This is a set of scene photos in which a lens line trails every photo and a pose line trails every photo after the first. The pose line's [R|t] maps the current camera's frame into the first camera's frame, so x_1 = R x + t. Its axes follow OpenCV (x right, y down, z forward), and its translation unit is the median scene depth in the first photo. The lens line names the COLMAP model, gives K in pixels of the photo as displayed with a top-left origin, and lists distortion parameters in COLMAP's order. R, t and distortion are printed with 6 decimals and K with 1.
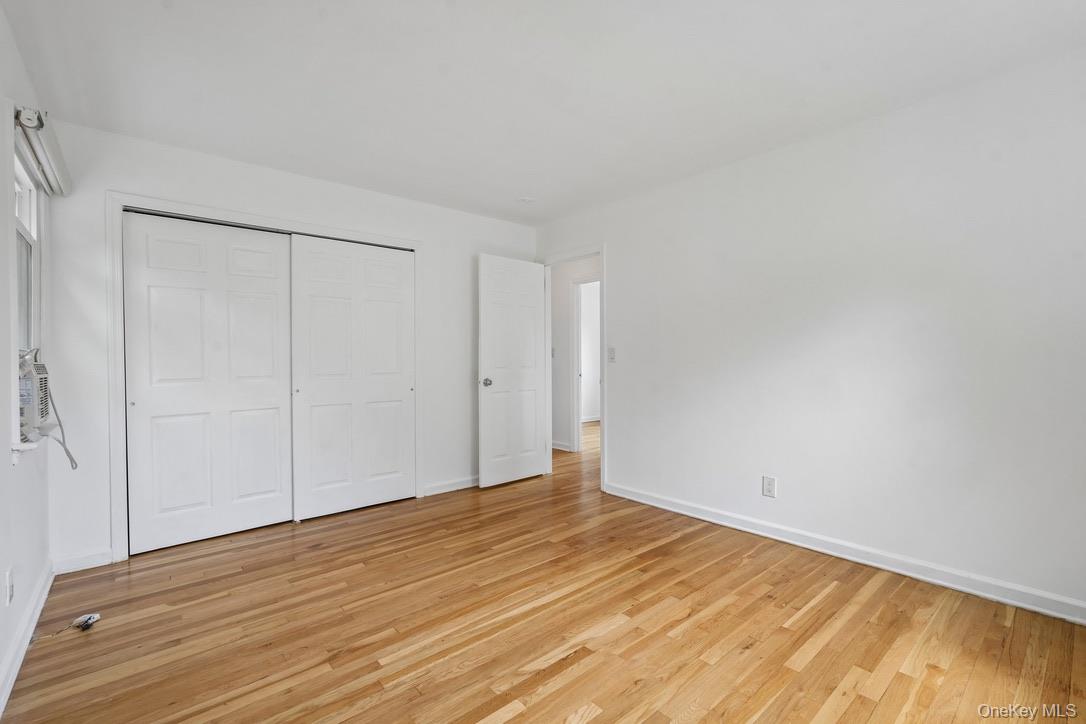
lens RADIAL K [[476.8, 0, 537.9], [0, 476.8, 363.9], [0, 0, 1]] dist [-0.009718, 0.003425]
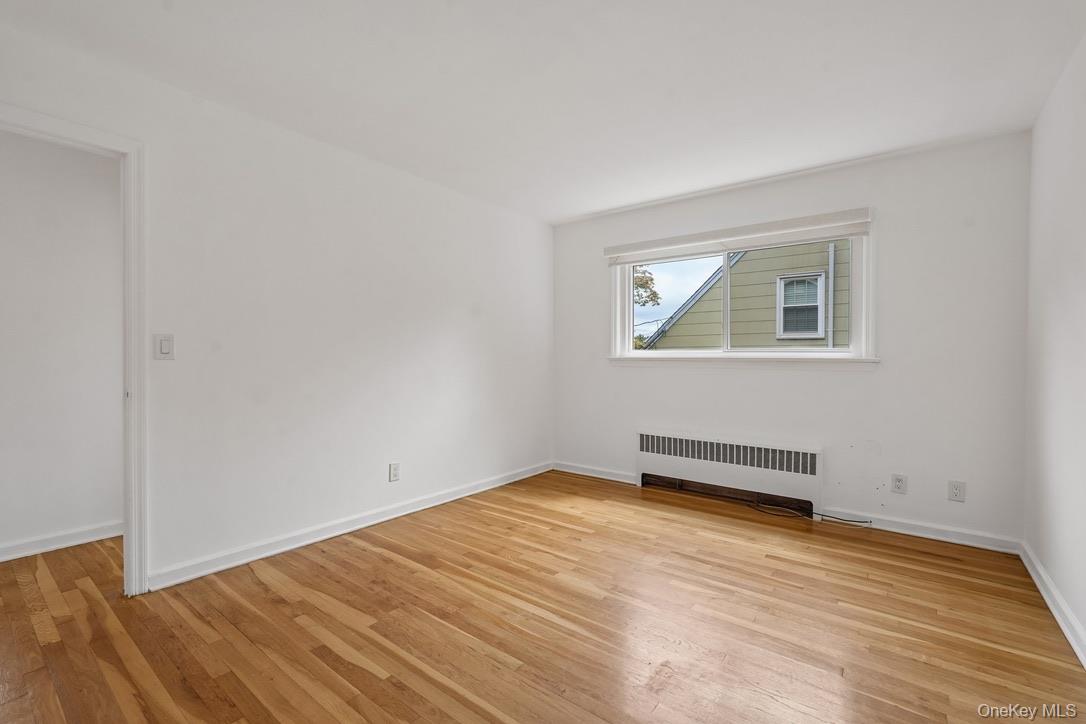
lens RADIAL K [[476.8, 0, 546.7], [0, 476.8, 360.9], [0, 0, 1]] dist [-0.009718, 0.003425]
pose [[-0.204627, -0.003989, 0.978832, -0.813675], [0.003339, 0.999983, 0.004773, -0.006289], [-0.978834, 0.004245, -0.204610, 1.061850]]
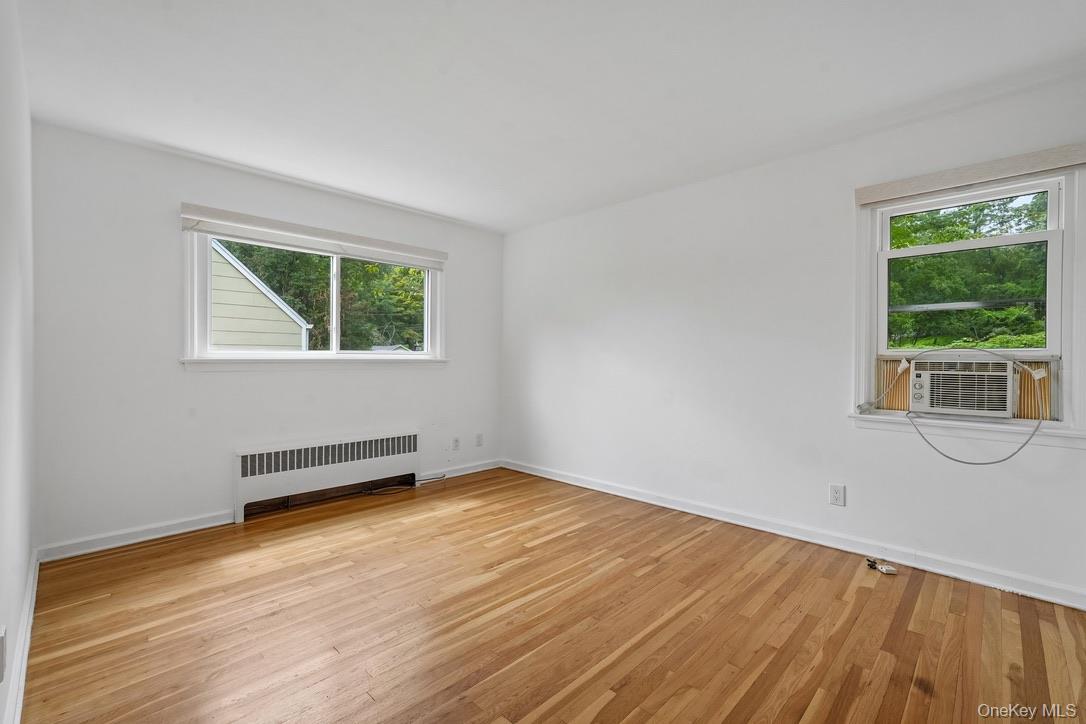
lens RADIAL K [[476.8, 0, 541.0], [0, 476.8, 358.1], [0, 0, 1]] dist [-0.009718, 0.003425]
pose [[-0.996268, 0.003093, -0.086264, 0.040940], [0.002753, 0.999988, 0.004061, -0.014680], [0.086275, 0.003809, -0.996264, 1.782915]]
